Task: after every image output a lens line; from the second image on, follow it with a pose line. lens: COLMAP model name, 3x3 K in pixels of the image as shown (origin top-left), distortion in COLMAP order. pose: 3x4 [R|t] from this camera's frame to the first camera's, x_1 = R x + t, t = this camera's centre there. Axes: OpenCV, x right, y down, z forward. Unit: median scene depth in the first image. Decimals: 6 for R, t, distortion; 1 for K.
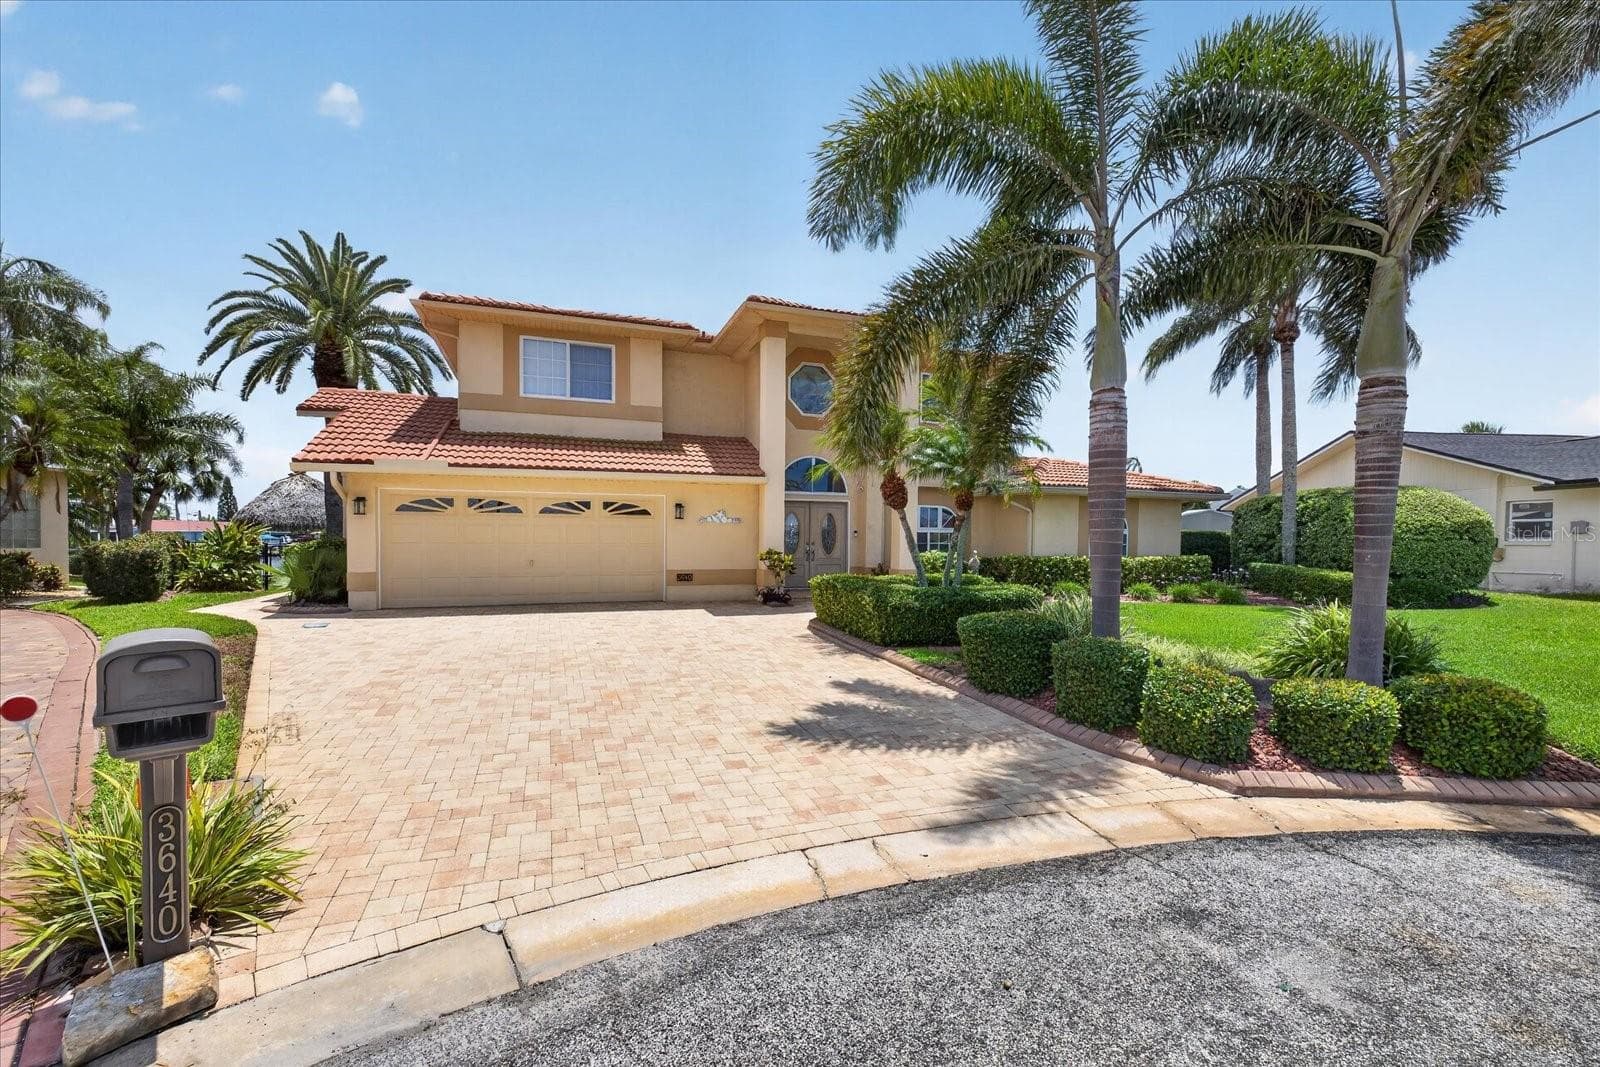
lens RADIAL K [[668.3, 0, 803.7], [0, 668.3, 529.6], [0, 0, 1]] dist [0.019404, -0.006590]
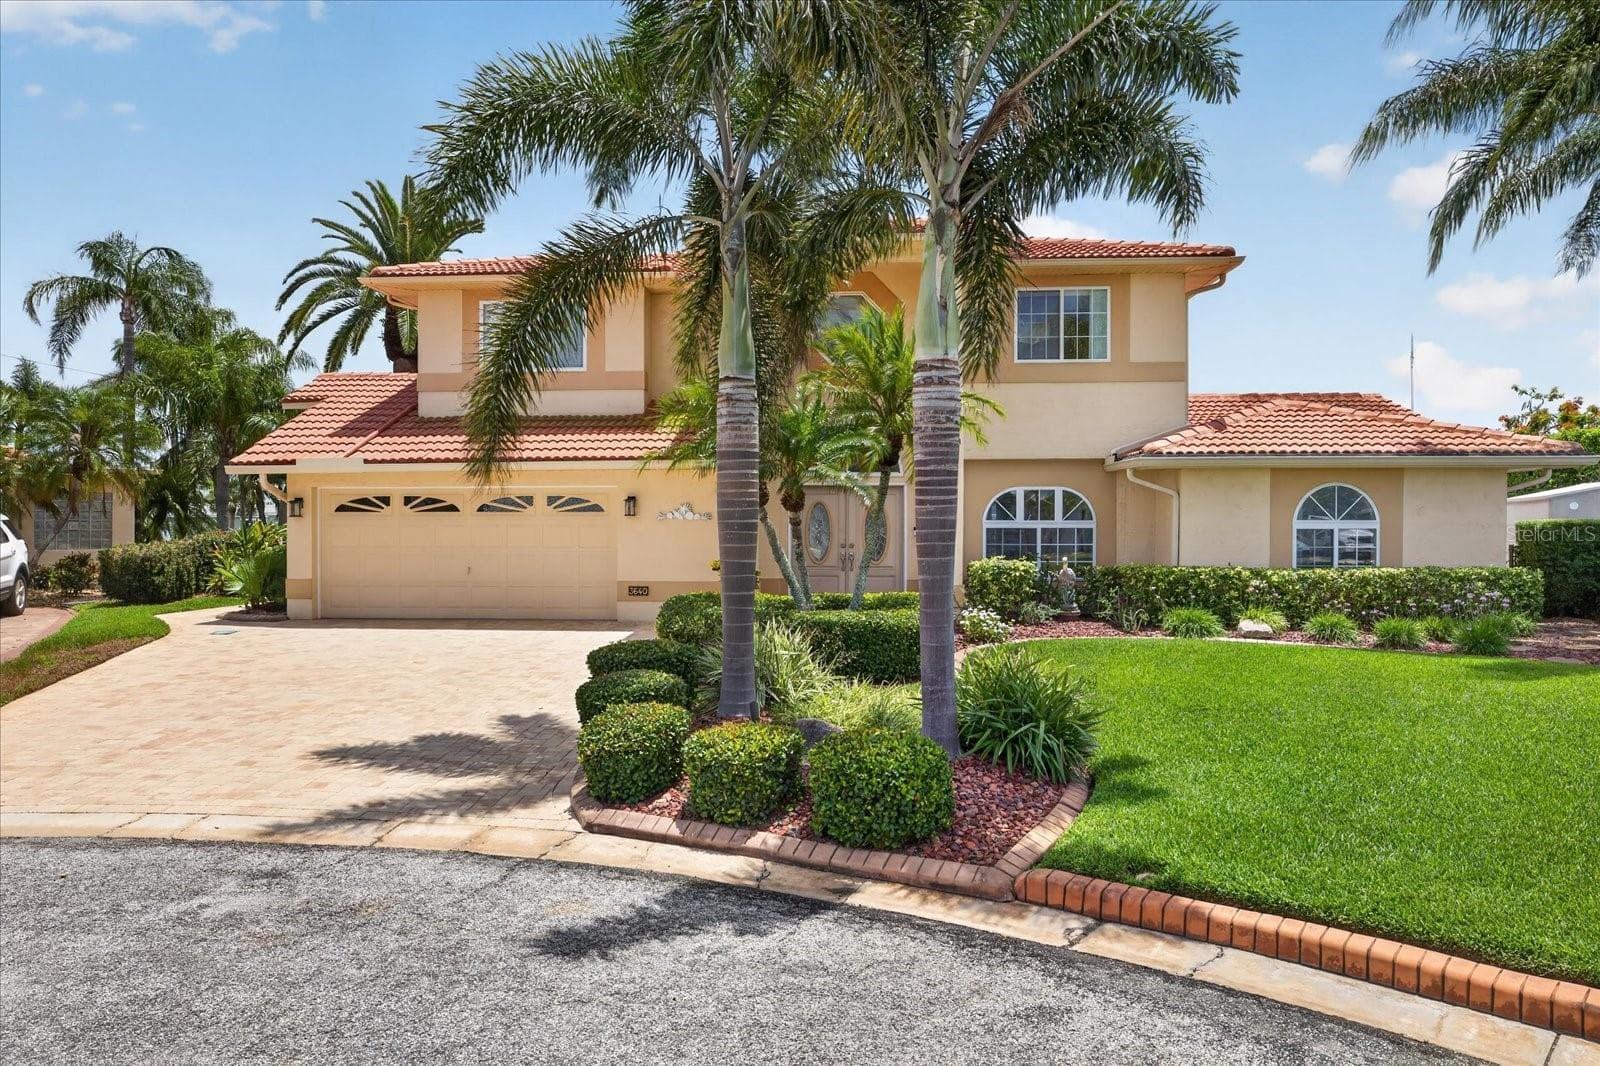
lens RADIAL K [[1109.6, 0, 800.3], [0, 1109.6, 456.3], [0, 0, 1]] dist [0.002541, -0.001202]
pose [[0.915652, -0.029004, -0.400924, 0.579854], [0.011109, 0.998838, -0.046887, -0.024961], [0.401818, 0.038478, 0.914911, -0.132525]]
